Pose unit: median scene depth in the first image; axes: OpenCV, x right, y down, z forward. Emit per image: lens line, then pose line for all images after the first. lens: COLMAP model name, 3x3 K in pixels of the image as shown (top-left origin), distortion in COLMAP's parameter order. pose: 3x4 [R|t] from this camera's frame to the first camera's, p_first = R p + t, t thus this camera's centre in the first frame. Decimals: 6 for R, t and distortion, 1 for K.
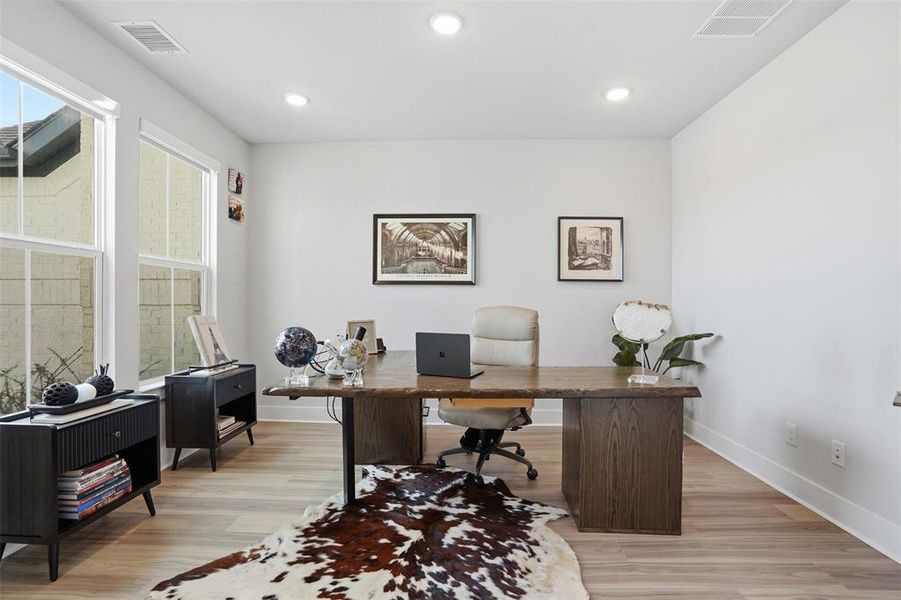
lens RADIAL K [[423.4, 0, 445.8], [0, 423.4, 307.4], [0, 0, 1]] dist [-0.060817, 0.027266]
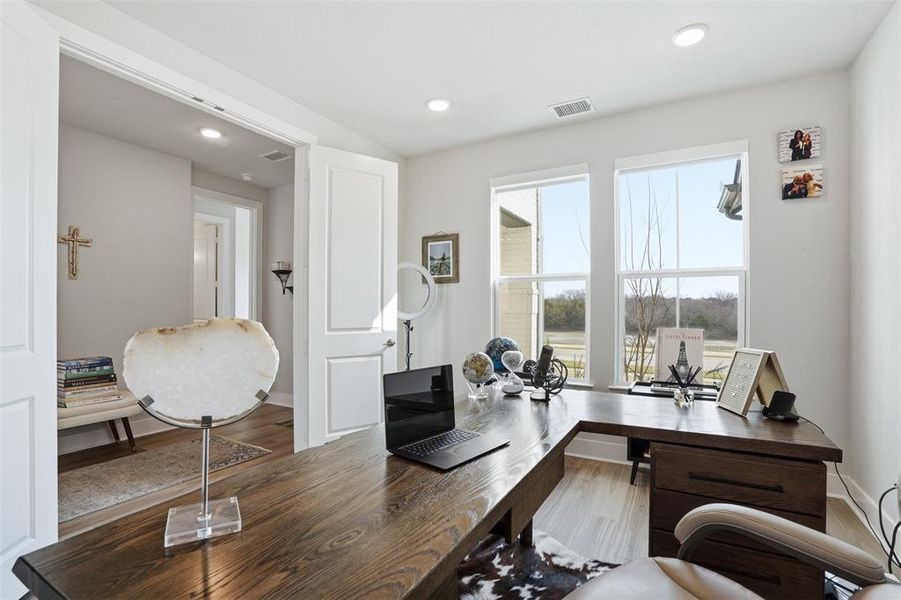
lens RADIAL K [[423.4, 0, 445.8], [0, 423.4, 307.4], [0, 0, 1]] dist [-0.060817, 0.027266]
pose [[-0.463564, -0.008303, -0.886025, 0.400921], [-0.013951, 0.999901, -0.002071, -0.012886], [0.885954, 0.011401, -0.463633, 0.803988]]
